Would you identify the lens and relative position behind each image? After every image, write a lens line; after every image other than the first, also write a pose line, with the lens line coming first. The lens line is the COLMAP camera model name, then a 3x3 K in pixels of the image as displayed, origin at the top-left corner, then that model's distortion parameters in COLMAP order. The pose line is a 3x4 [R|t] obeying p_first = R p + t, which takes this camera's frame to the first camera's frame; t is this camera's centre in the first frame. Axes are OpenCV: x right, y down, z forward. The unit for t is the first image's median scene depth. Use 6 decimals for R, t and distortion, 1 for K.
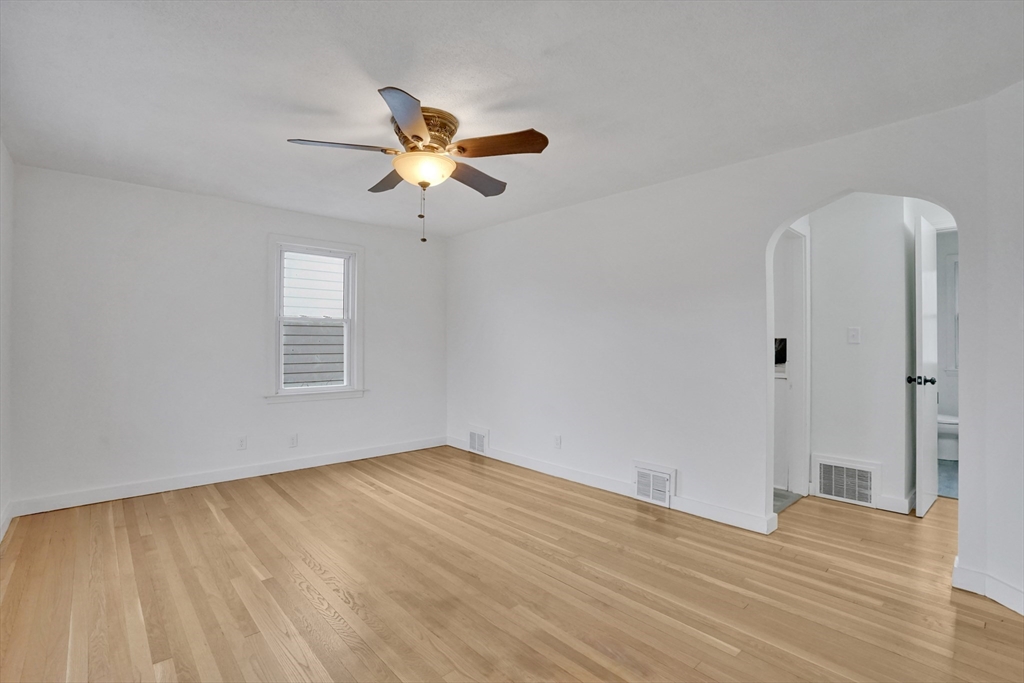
lens RADIAL K [[532.3, 0, 560.7], [0, 532.3, 342.0], [0, 0, 1]] dist [-0.001061, 0.000216]
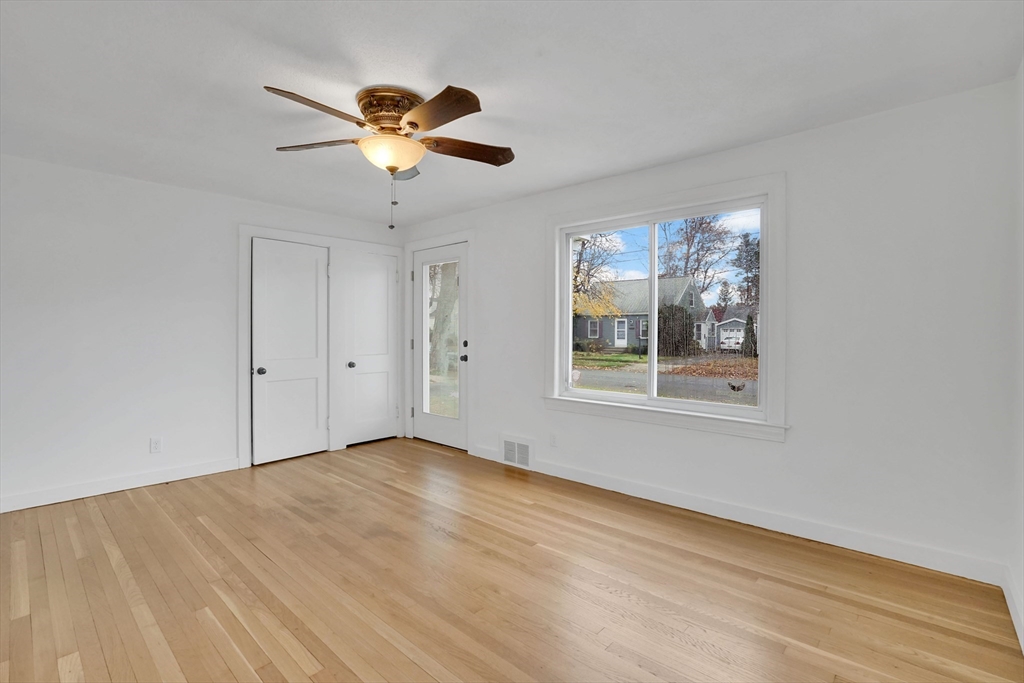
lens RADIAL K [[448.1, 0, 529.4], [0, 448.1, 338.0], [0, 0, 1]] dist [-0.000546, 0.000389]
pose [[-0.997046, 0.000173, -0.076808, -0.357835], [-0.000002, 0.999997, 0.002272, 0.005356], [0.076808, 0.002266, -0.997043, 1.484306]]
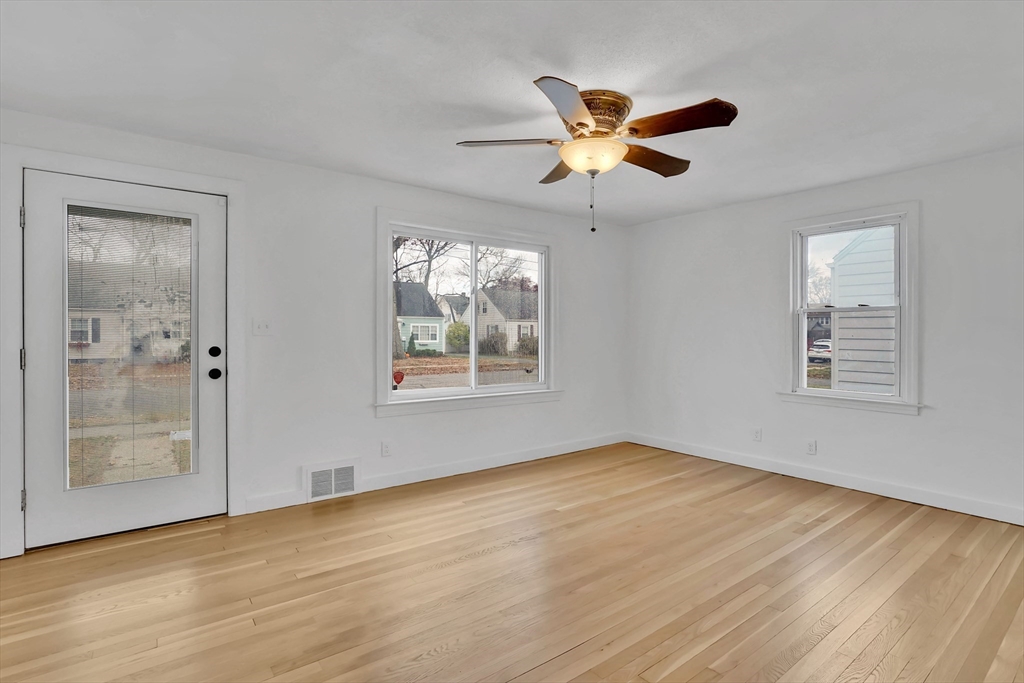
lens RADIAL K [[456.0, 0, 441.5], [0, 456.0, 343.3], [0, 0, 1]] dist [-0.004000, -0.000566]
pose [[-0.231137, 0.005817, -0.972904, 0.499660], [0.002709, 0.999982, 0.005335, 0.006989], [0.972917, -0.001402, -0.231149, 0.749919]]
